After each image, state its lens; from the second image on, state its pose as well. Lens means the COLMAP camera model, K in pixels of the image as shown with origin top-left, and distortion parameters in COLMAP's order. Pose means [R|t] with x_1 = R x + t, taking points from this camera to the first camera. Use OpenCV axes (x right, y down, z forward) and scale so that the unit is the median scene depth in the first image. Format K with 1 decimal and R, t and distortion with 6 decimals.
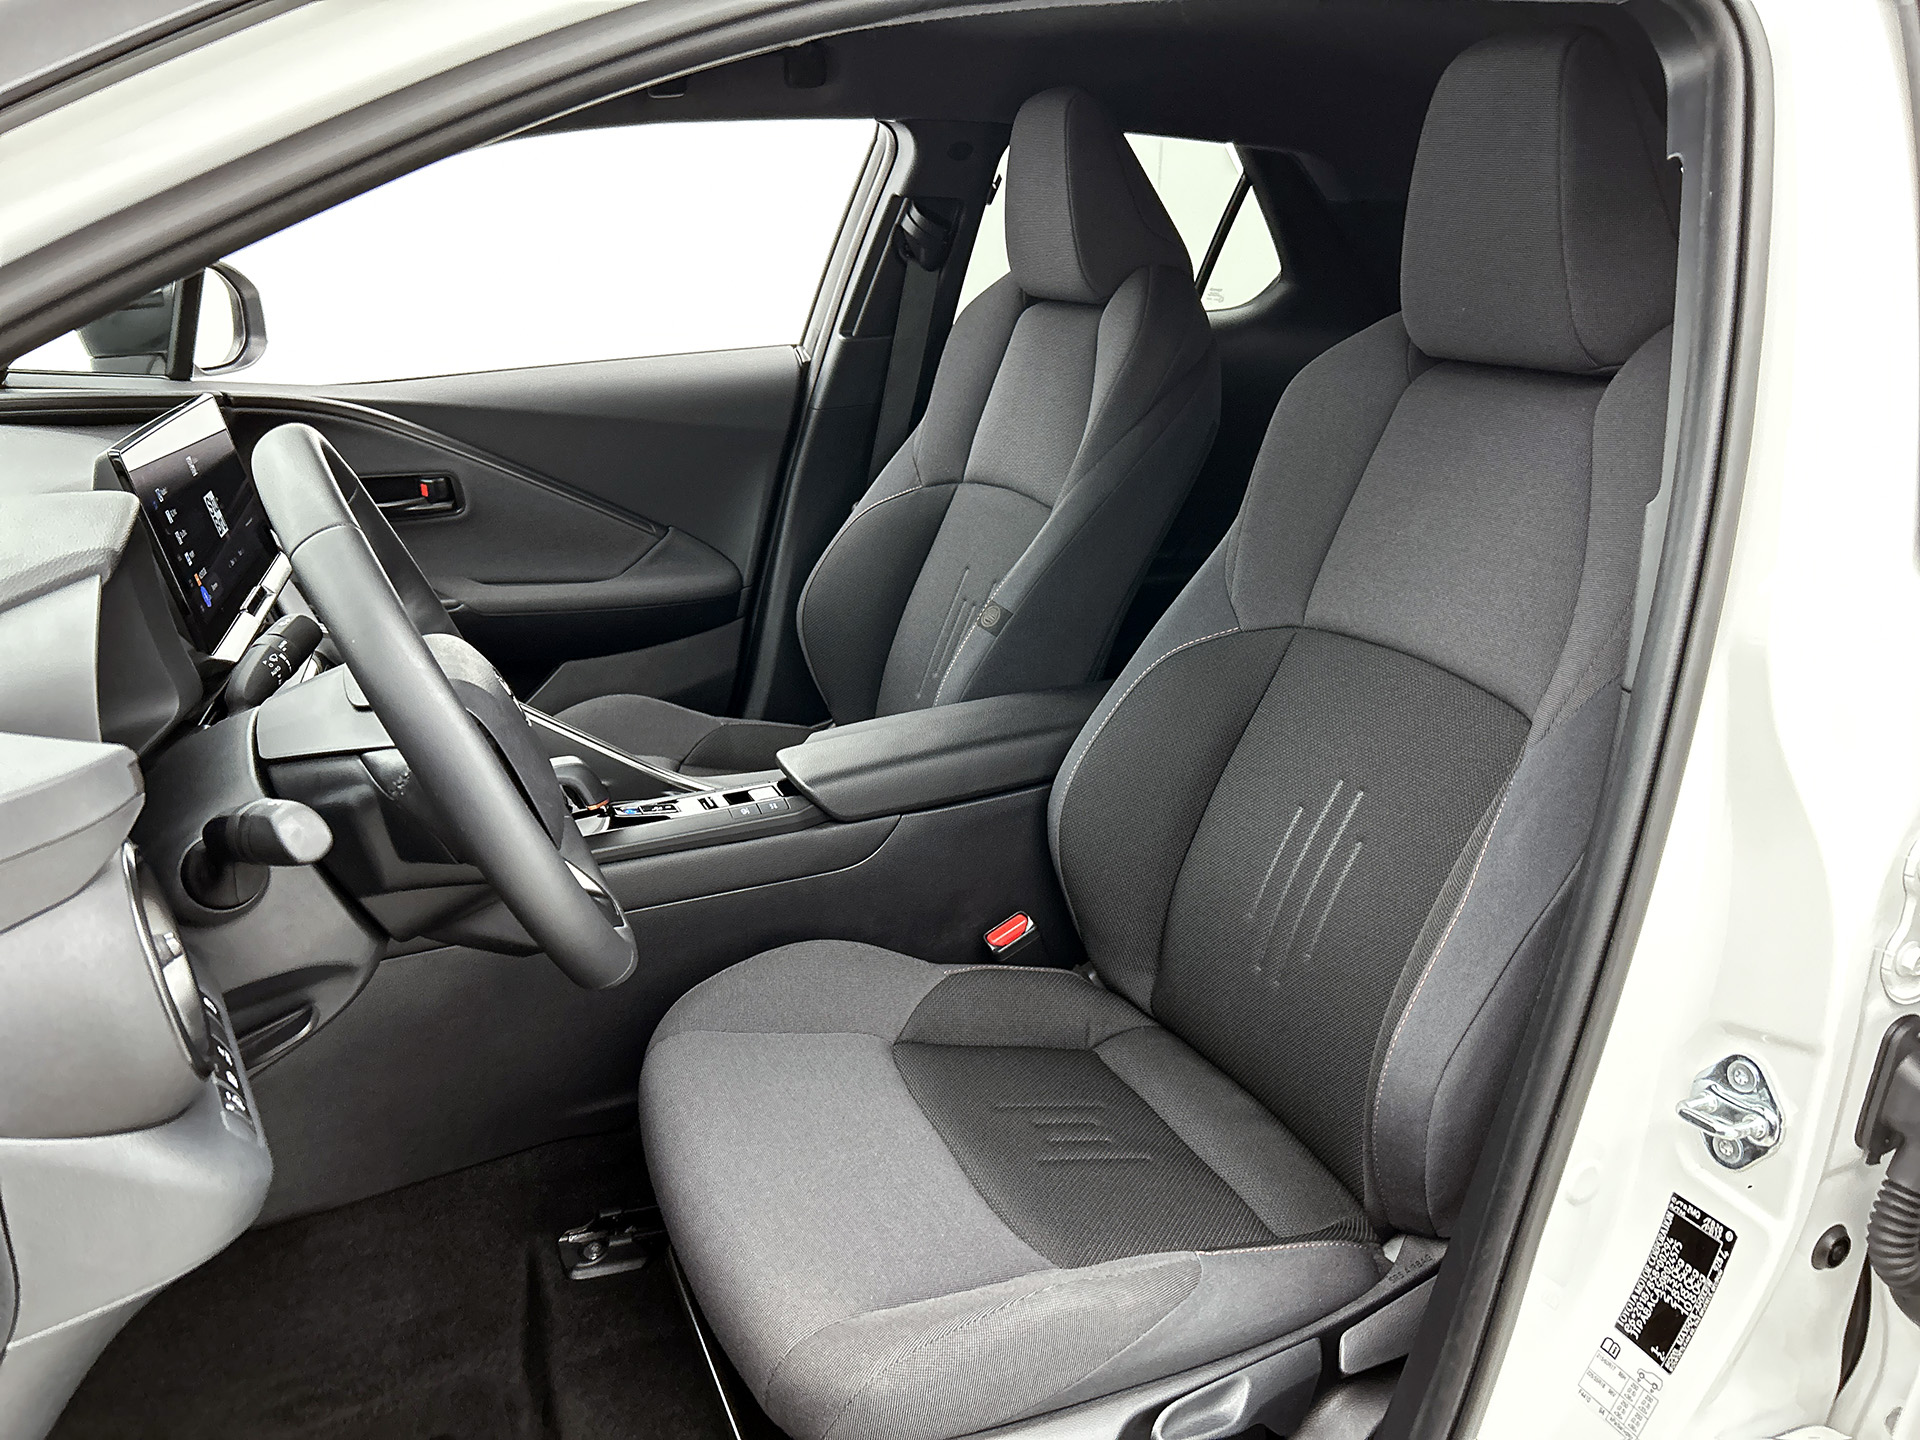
lens RADIAL K [[1434.8, 0, 954.3], [0, 1434.8, 710.5], [0, 0, 1]] dist [0.013367, -0.006467]
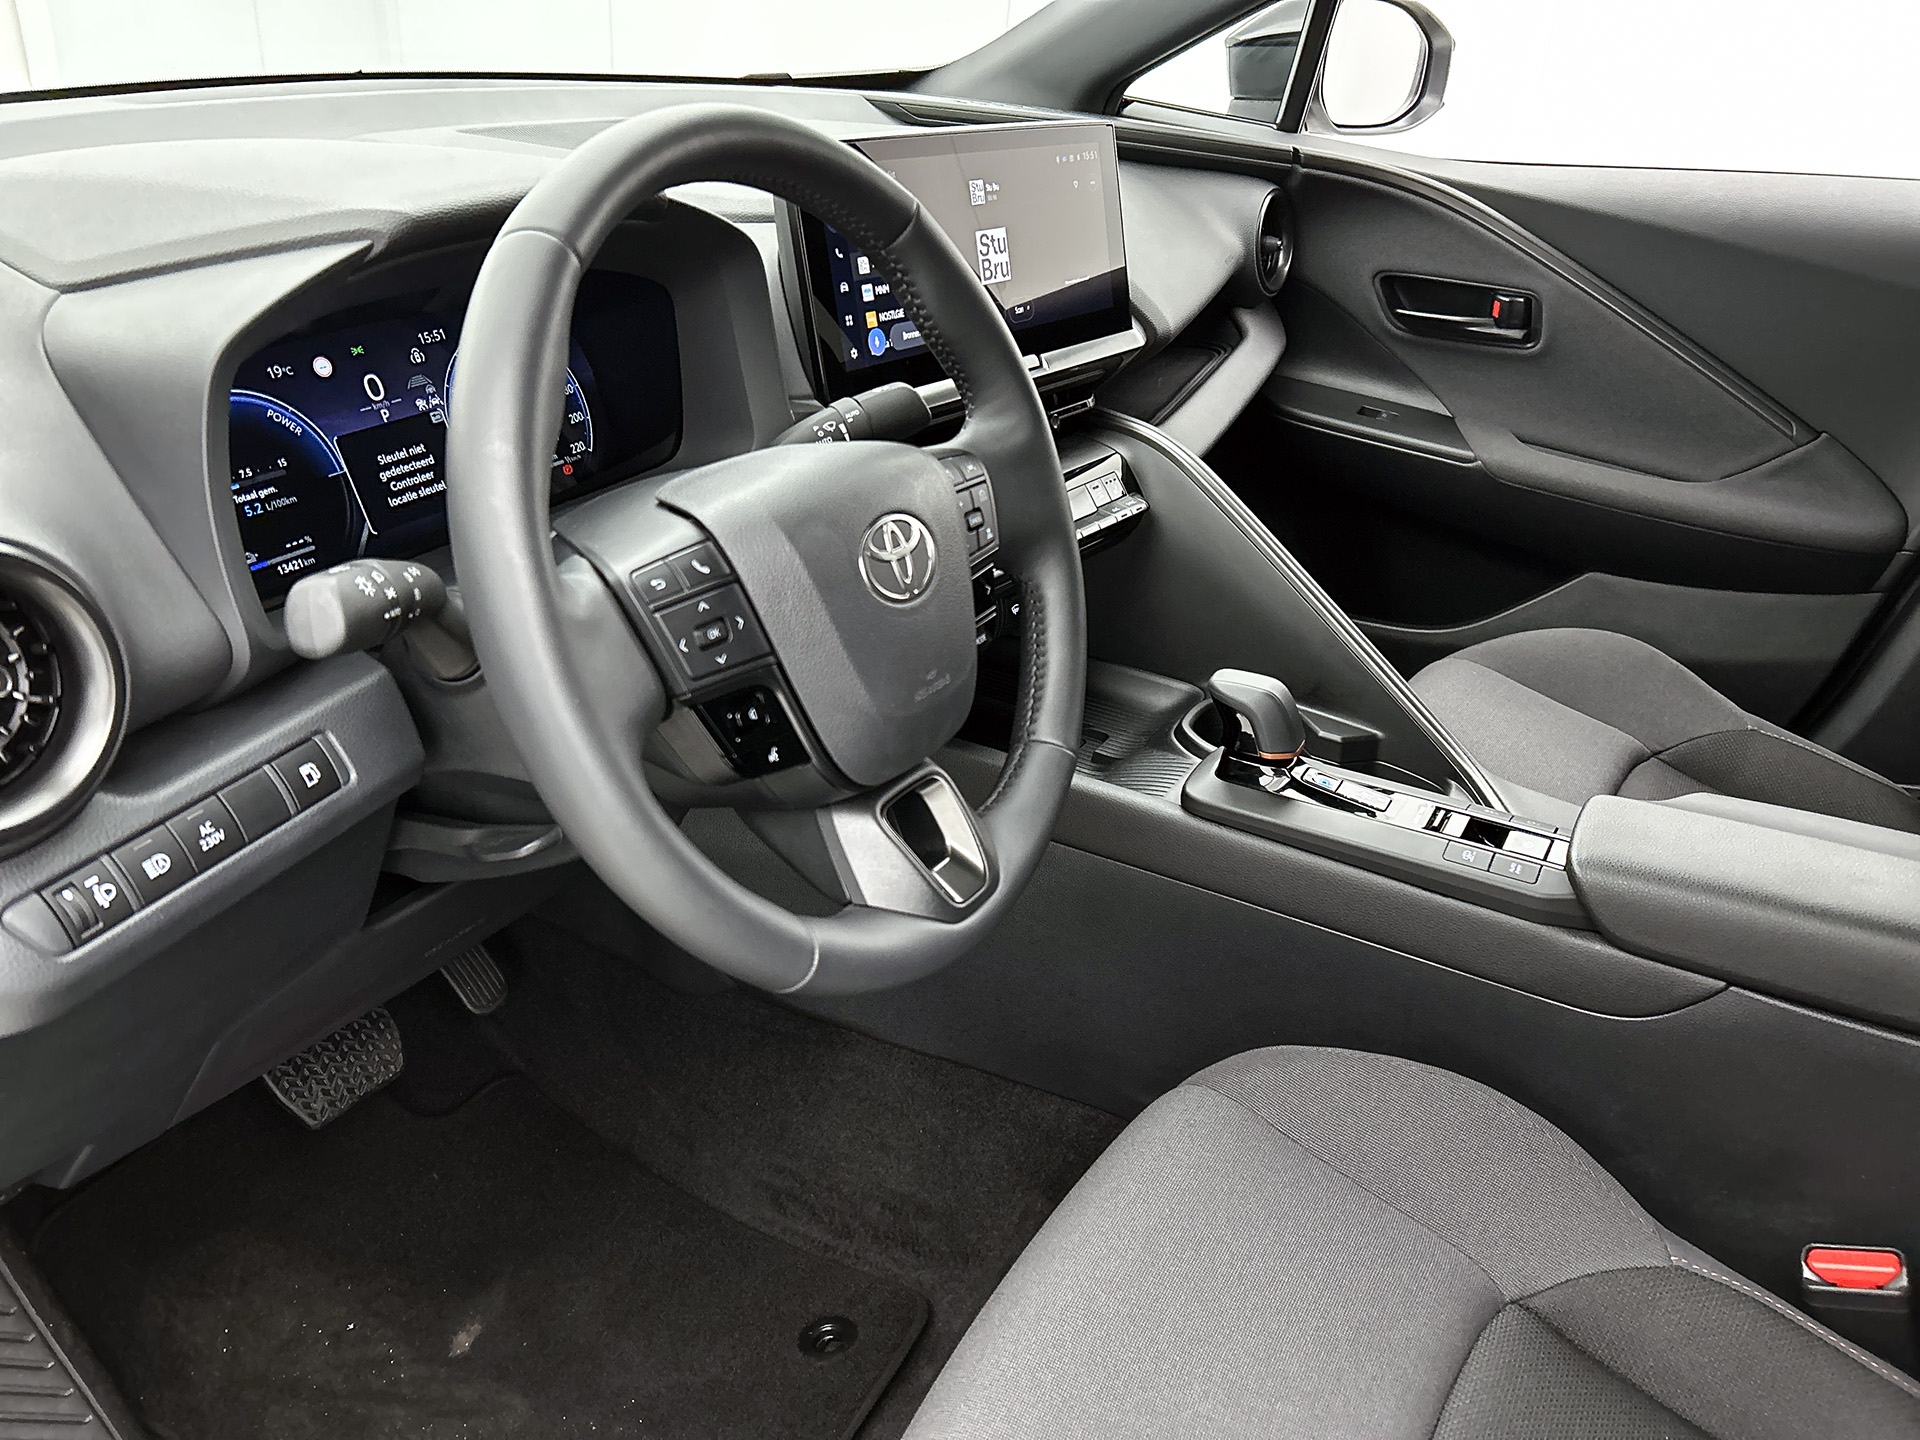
lens RADIAL K [[1434.8, 0, 965.7], [0, 1434.8, 732.0], [0, 0, 1]] dist [0.013367, -0.006467]
pose [[0.592369, 0.393181, -0.703213, 0.107700], [-0.300798, 0.917650, 0.259692, -0.056896], [0.747409, 0.057691, 0.661855, 0.268489]]
